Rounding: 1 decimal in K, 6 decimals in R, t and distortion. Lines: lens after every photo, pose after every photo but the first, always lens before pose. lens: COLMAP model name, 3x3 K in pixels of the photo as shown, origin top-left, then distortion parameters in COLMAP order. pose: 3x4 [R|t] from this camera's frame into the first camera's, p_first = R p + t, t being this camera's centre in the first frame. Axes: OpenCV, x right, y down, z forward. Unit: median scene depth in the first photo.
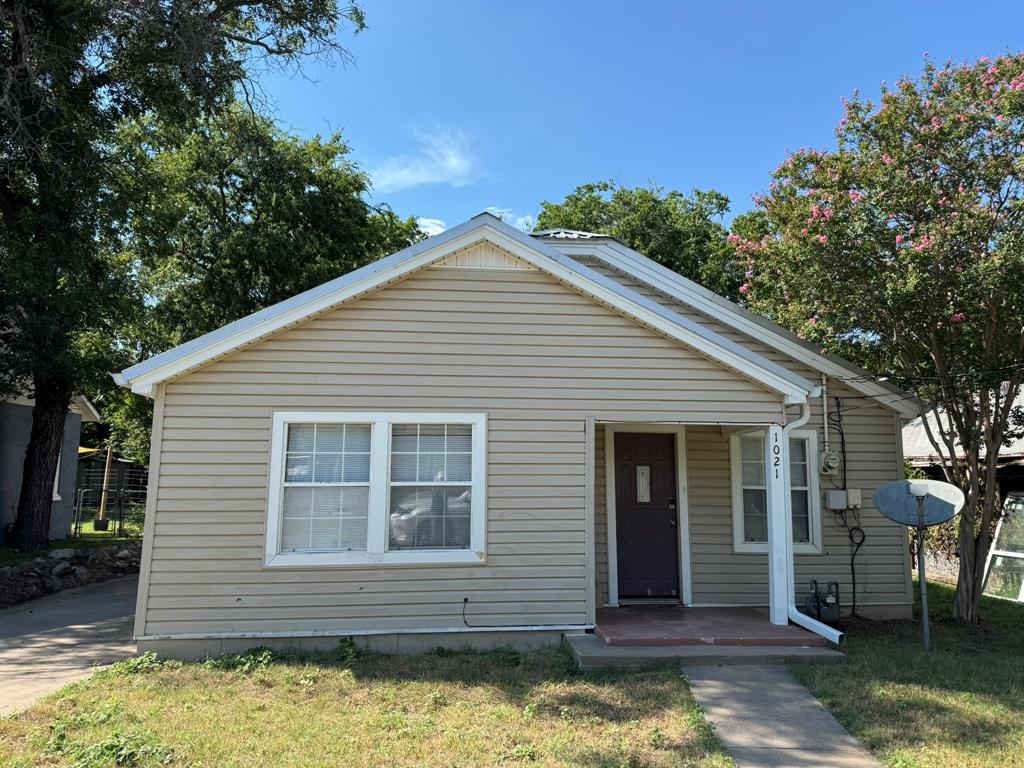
lens RADIAL K [[715.5, 0, 512.4], [0, 715.5, 377.6], [0, 0, 1]] dist [0.063355, -0.009131]
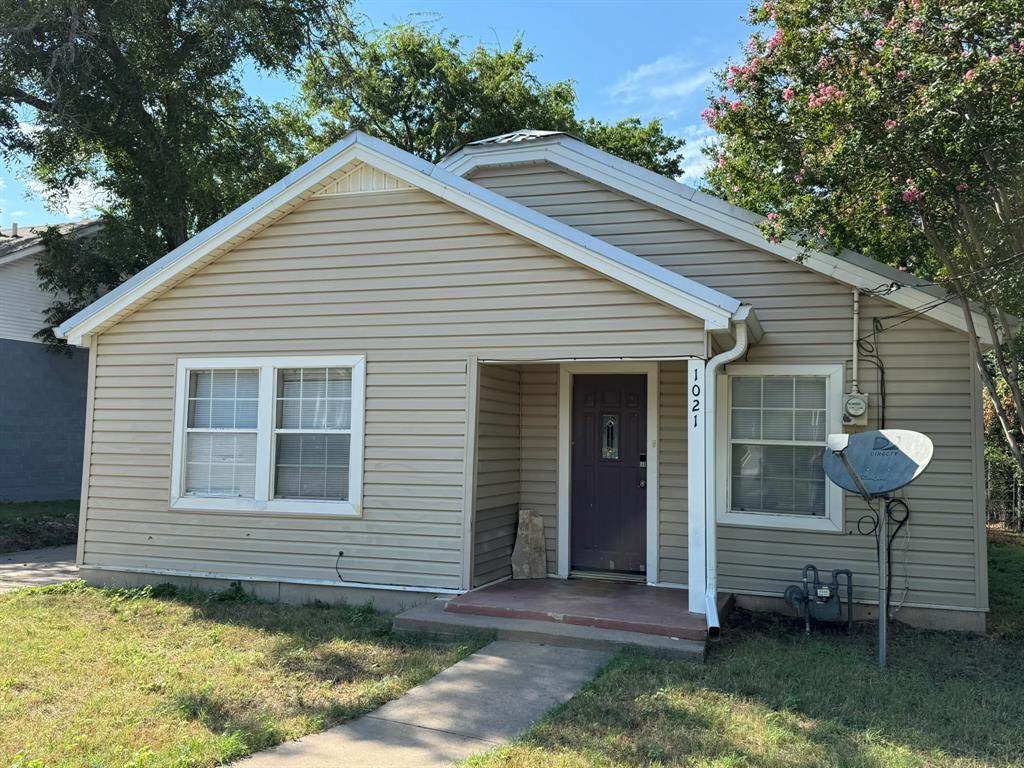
lens RADIAL K [[869.2, 0, 512.2], [0, 869.2, 383.6], [0, 0, 1]] dist [0.102472, 0.002917]
pose [[0.905184, -0.014419, -0.424776, 0.616738], [0.046682, 0.996751, 0.065644, 0.022513], [0.422449, -0.079250, 0.902915, 0.077107]]
